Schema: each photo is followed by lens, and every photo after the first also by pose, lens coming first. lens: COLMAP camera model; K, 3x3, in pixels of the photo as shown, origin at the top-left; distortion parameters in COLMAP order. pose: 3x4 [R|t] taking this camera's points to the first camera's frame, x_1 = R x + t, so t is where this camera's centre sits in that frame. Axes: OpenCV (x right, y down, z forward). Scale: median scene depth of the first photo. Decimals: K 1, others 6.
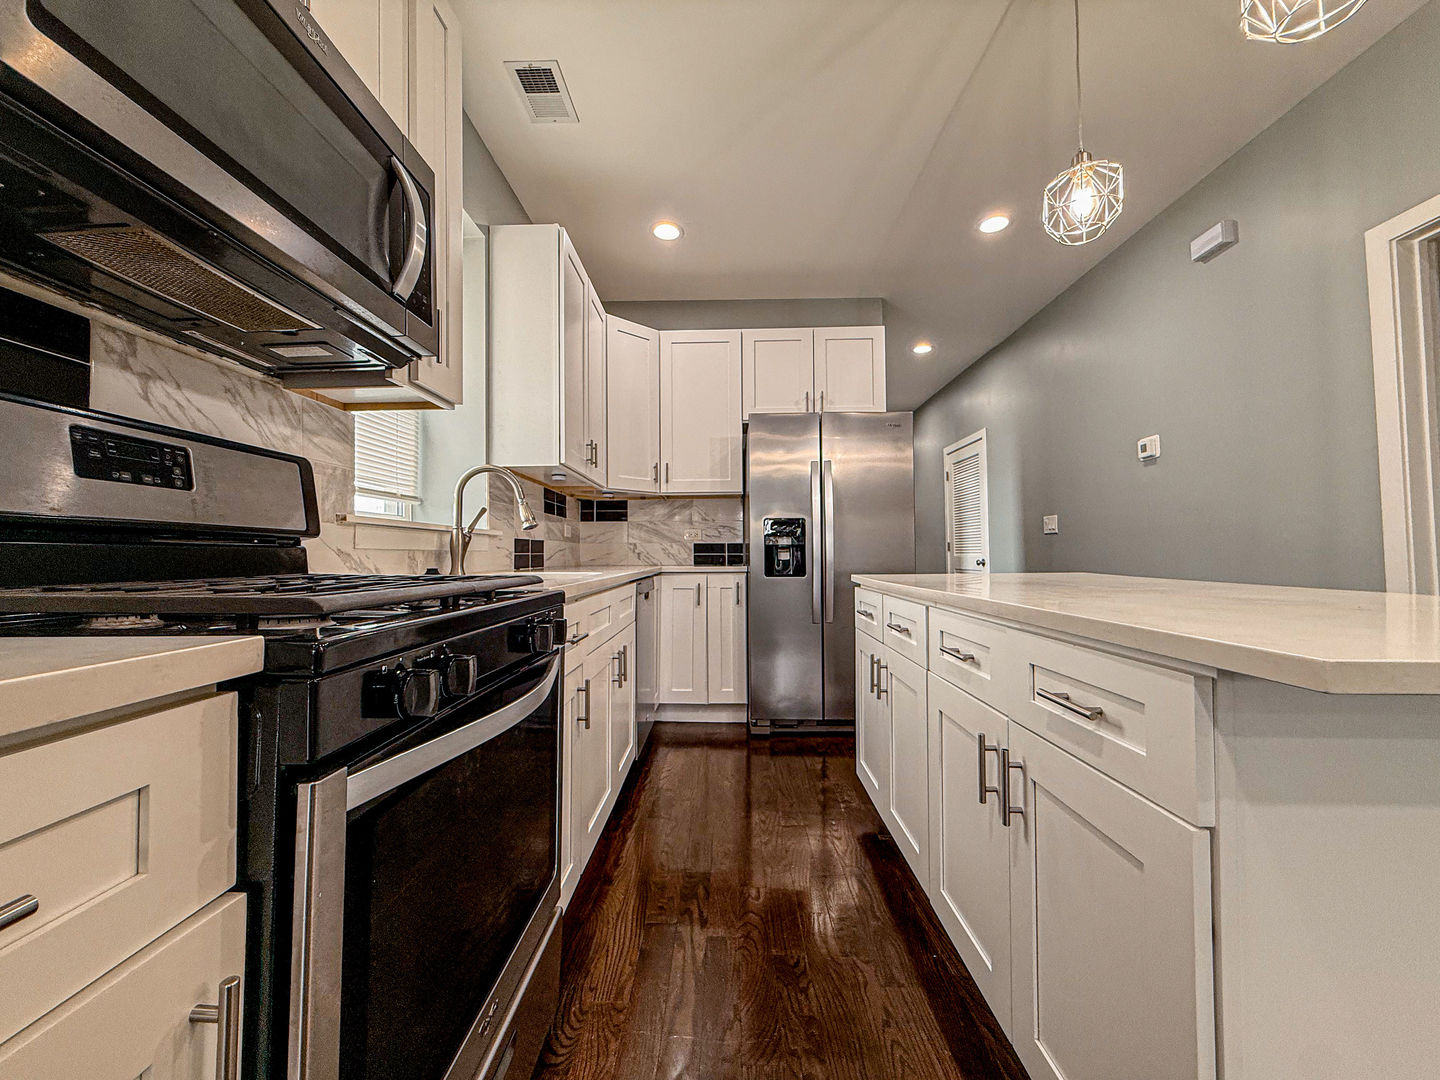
lens RADIAL K [[575.3, 0, 714.0], [0, 575.3, 538.3], [0, 0, 1]] dist [0.000654, 0.000381]
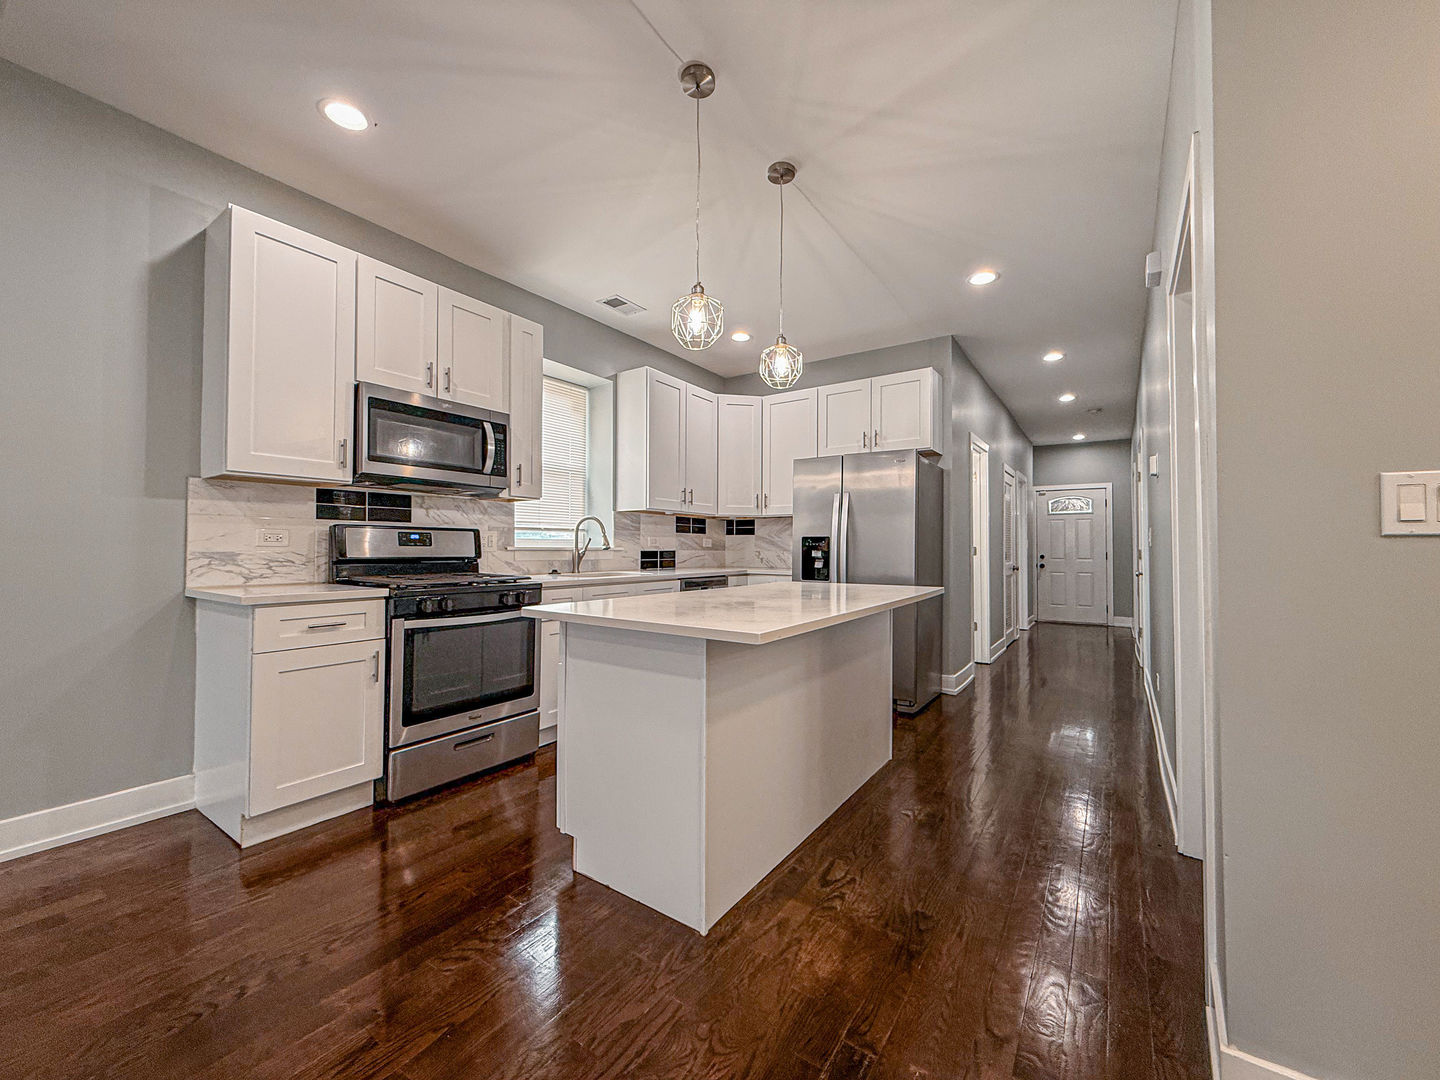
lens RADIAL K [[575.3, 0, 714.0], [0, 575.3, 538.3], [0, 0, 1]] dist [0.000654, 0.000381]
pose [[0.834221, 0.001266, -0.551429, 0.667684], [0.005525, 0.999928, 0.010654, -0.046872], [0.551402, -0.011935, 0.834154, -0.247425]]
